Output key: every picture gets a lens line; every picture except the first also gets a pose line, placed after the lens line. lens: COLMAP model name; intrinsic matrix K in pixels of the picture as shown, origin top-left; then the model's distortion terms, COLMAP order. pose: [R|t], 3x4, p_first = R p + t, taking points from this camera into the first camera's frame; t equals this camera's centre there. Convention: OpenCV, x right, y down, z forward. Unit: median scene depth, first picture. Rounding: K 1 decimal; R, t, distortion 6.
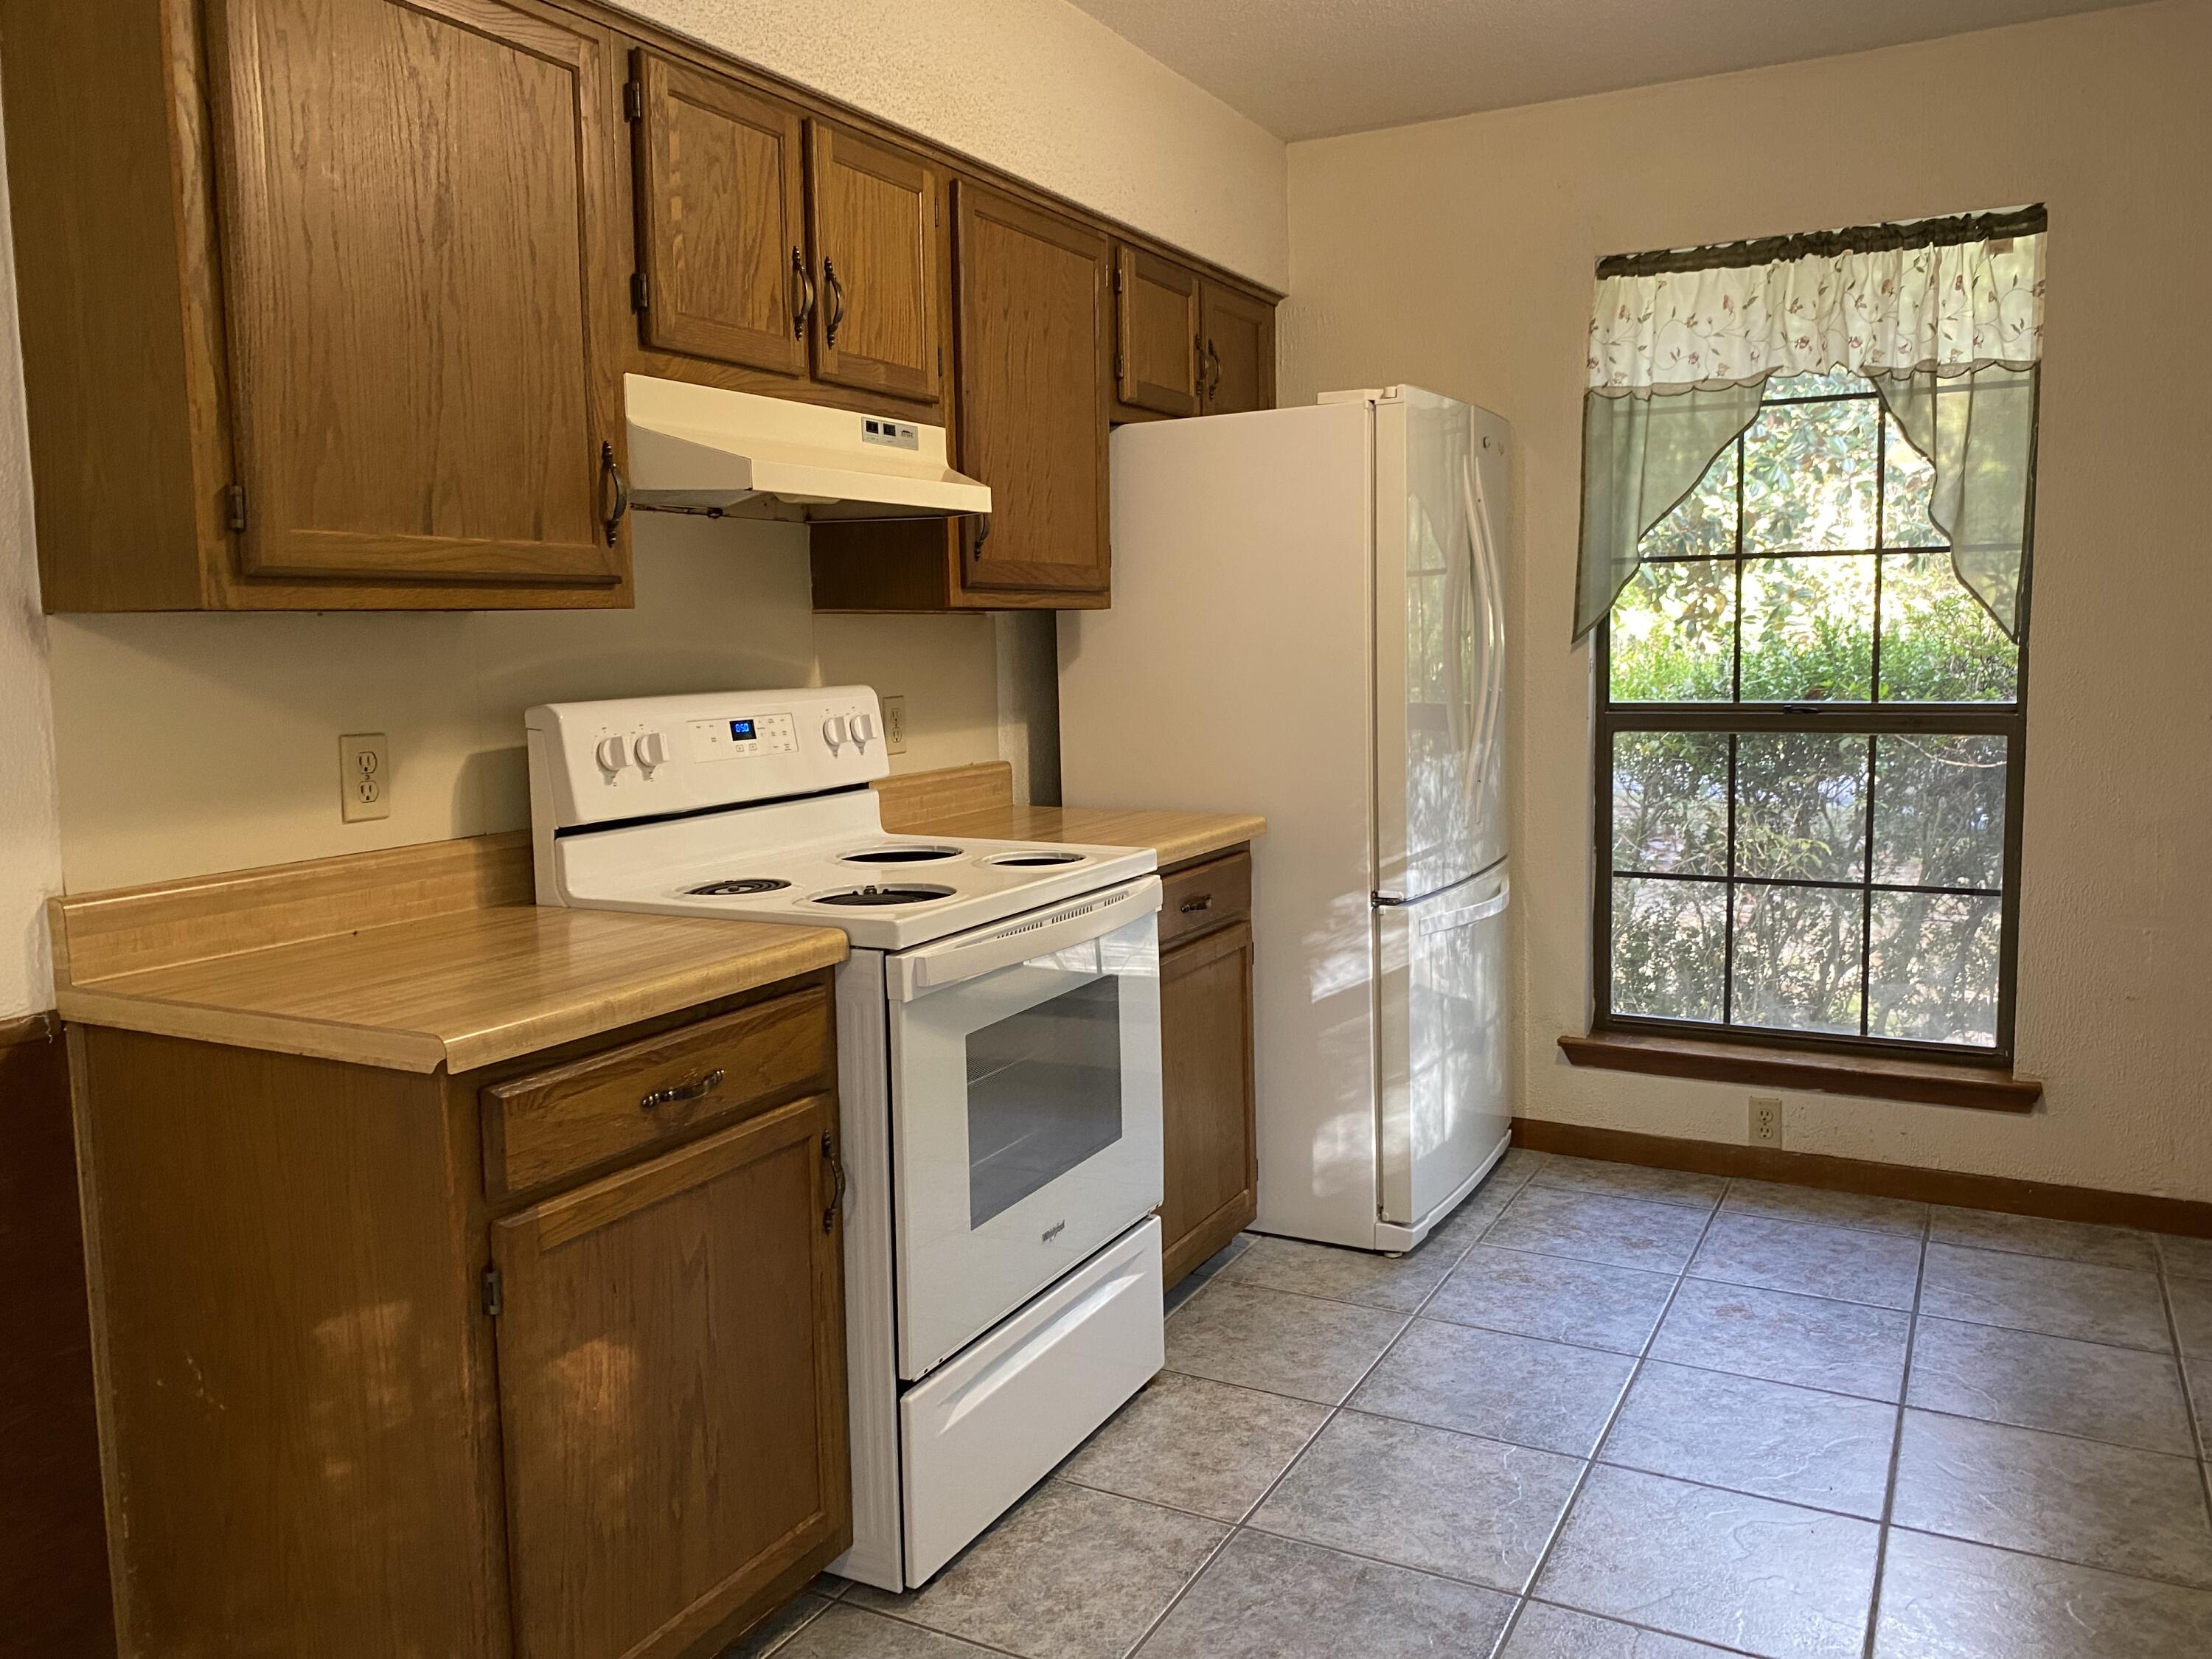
lens RADIAL K [[1698.3, 0, 1057.0], [0, 1698.3, 800.3], [0, 0, 1]] dist [0.002452, -0.003150]
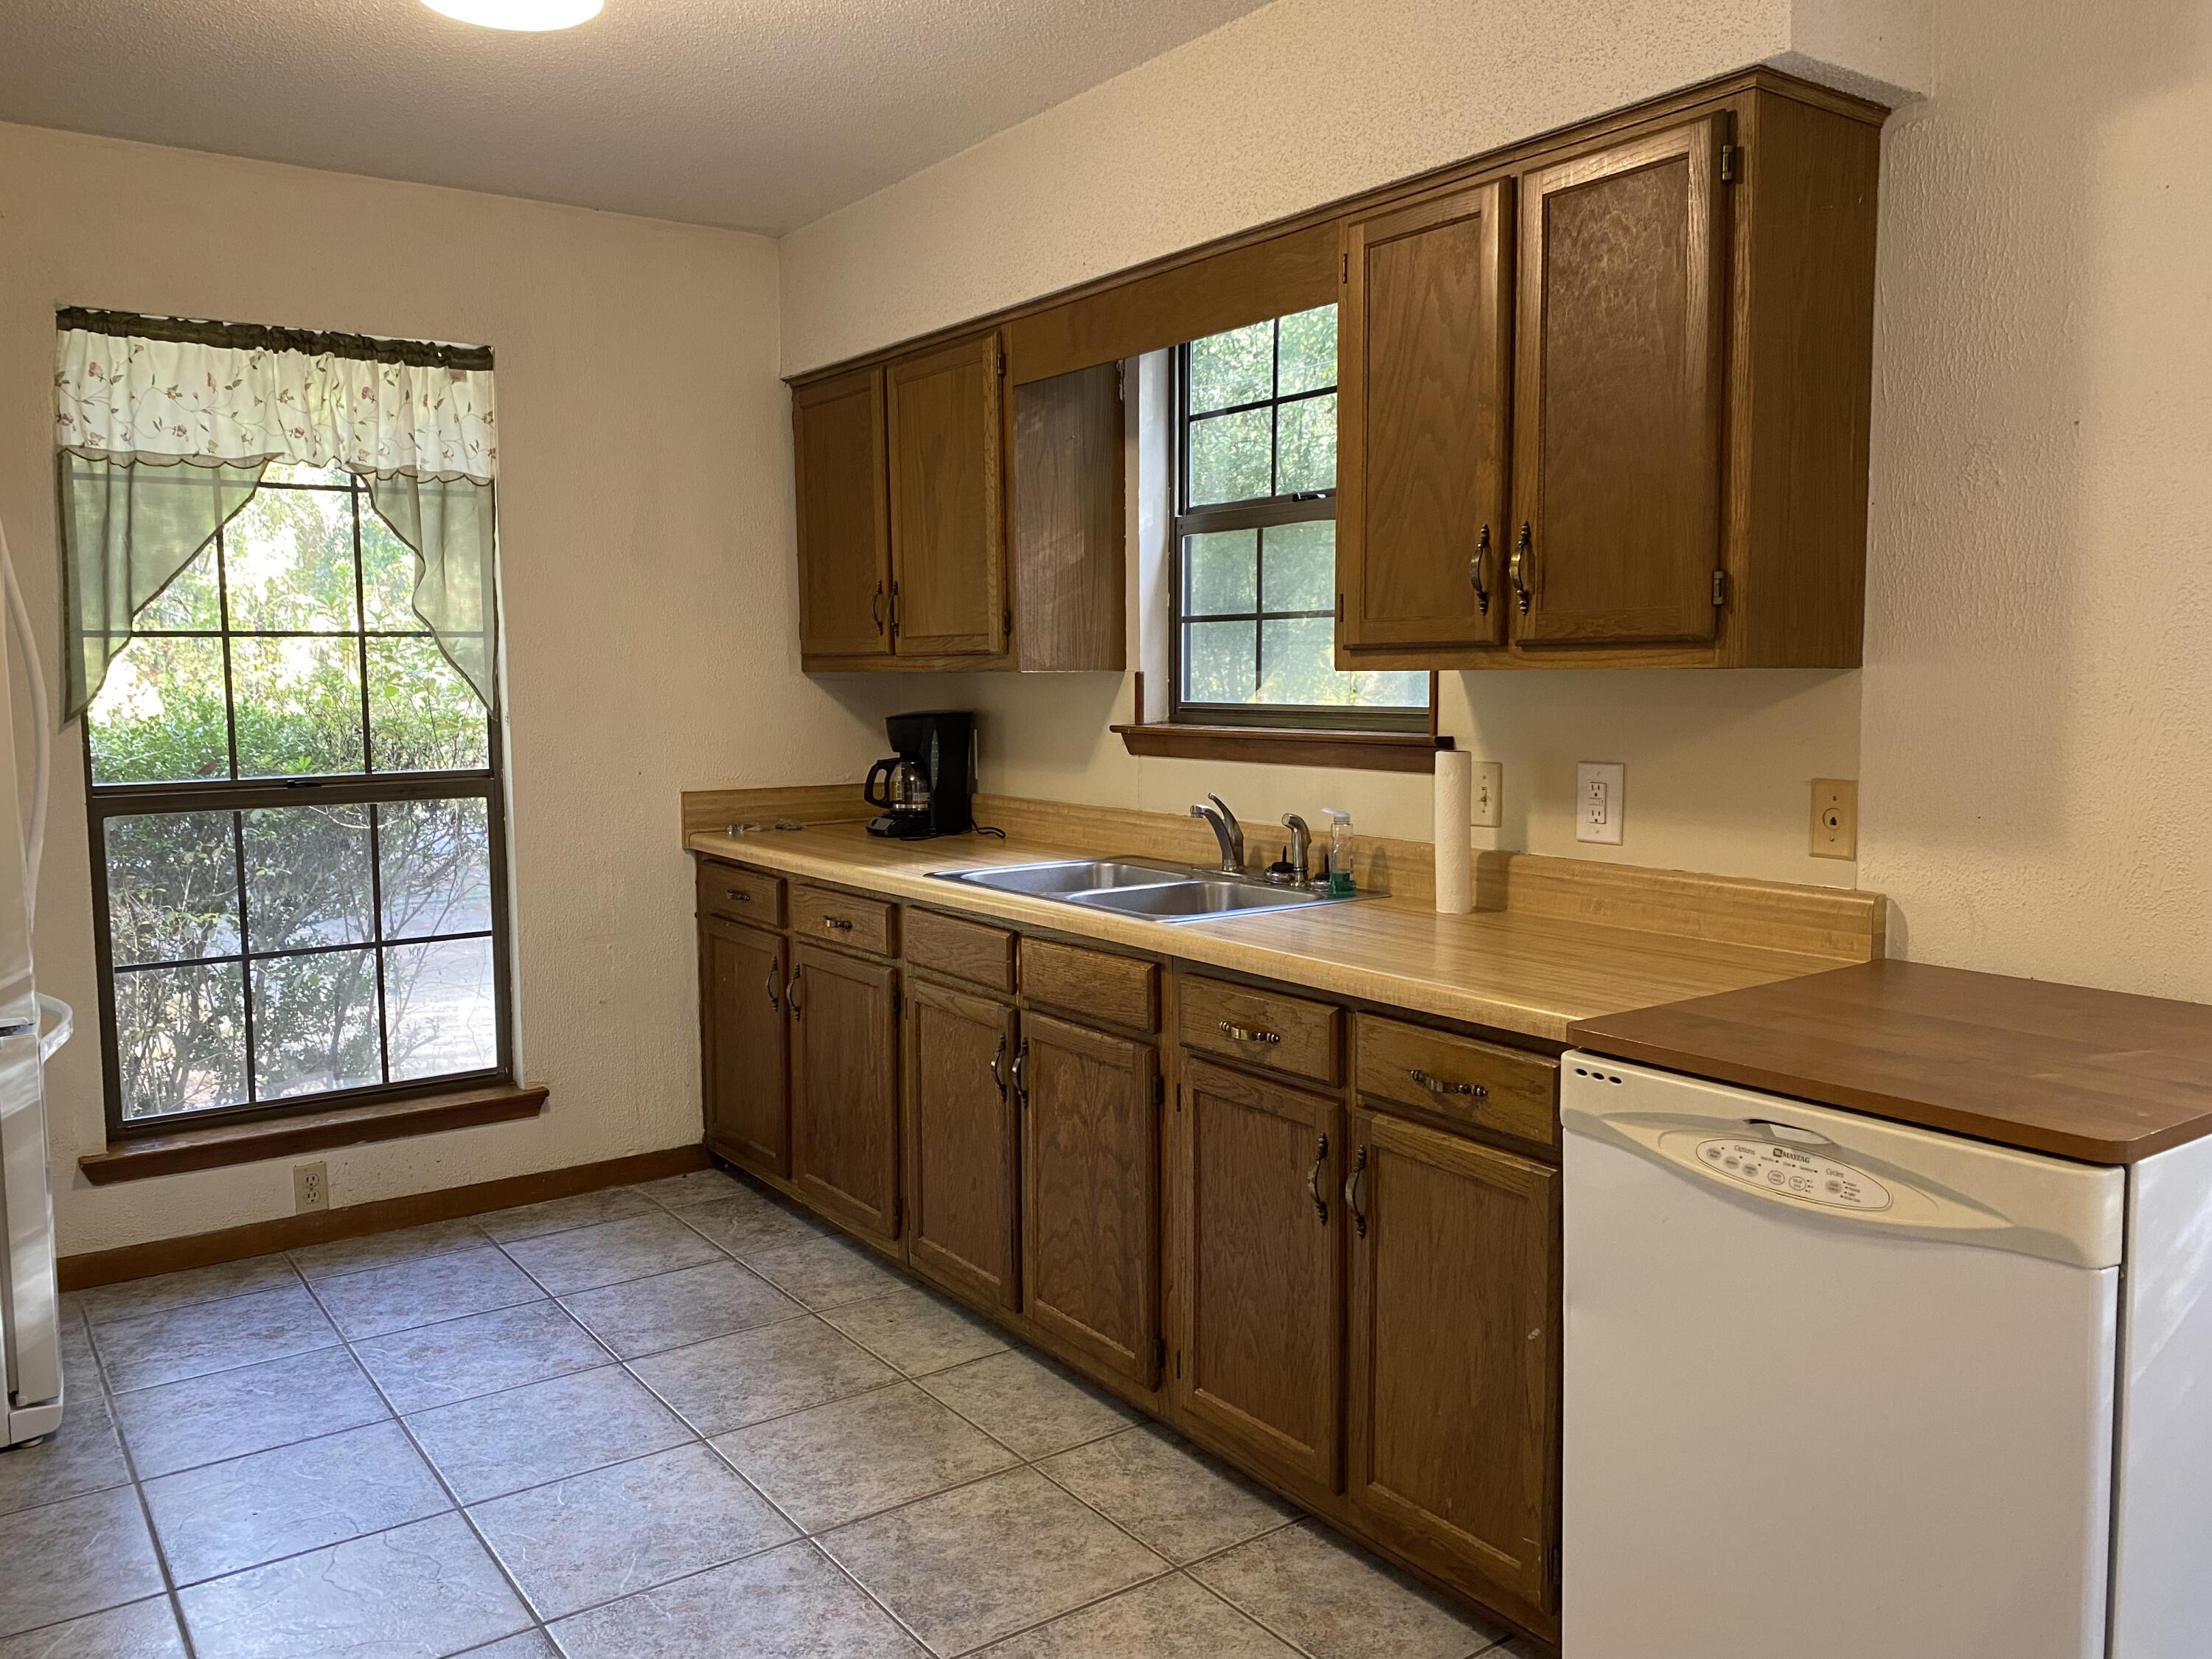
lens RADIAL K [[1704.3, 0, 1099.4], [0, 1704.3, 821.7], [0, 0, 1]] dist [0.004312, -0.008139]
pose [[0.429649, -0.067299, 0.900485, -0.310564], [0.092740, 0.995234, 0.030131, -0.017828], [-0.898221, 0.070565, 0.433843, 0.121368]]
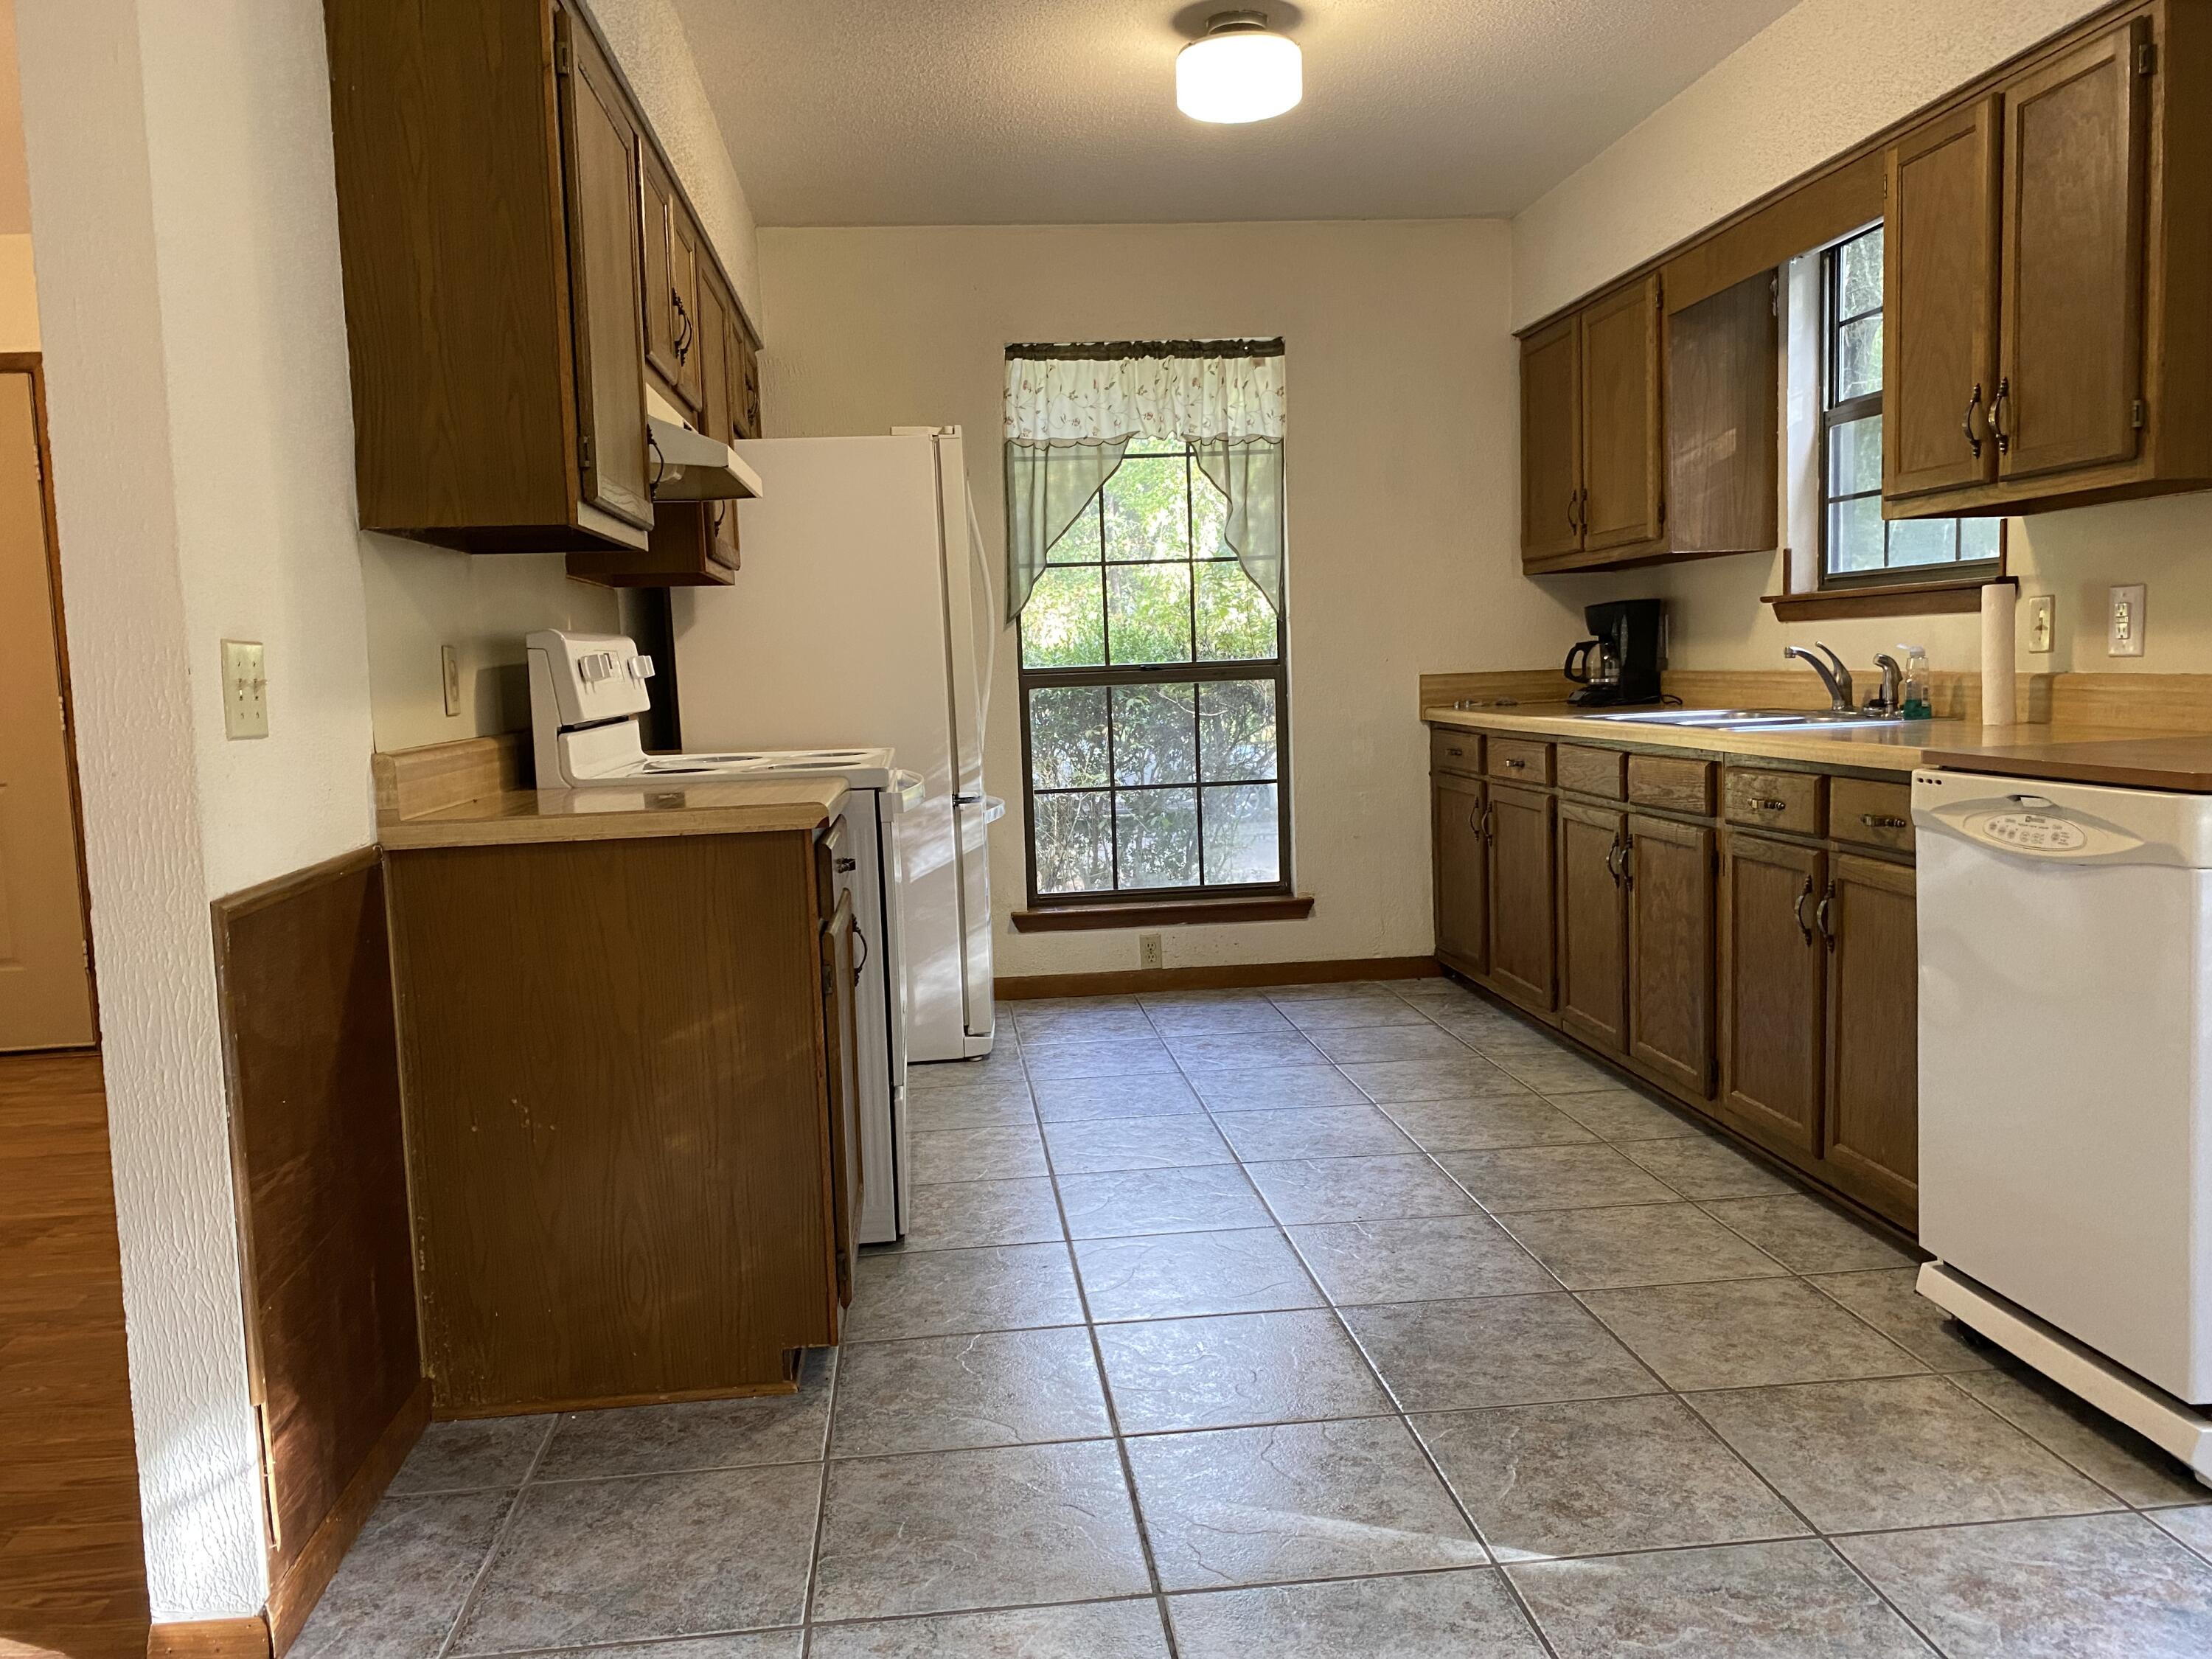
lens RADIAL K [[1691.4, 0, 1082.5], [0, 1691.4, 861.7], [0, 0, 1]] dist [0.074967, -0.089278]
pose [[0.822547, -0.077269, 0.563424, -0.477294], [0.079515, 0.996621, 0.020593, 0.083475], [-0.563111, 0.027862, 0.825912, -0.181773]]
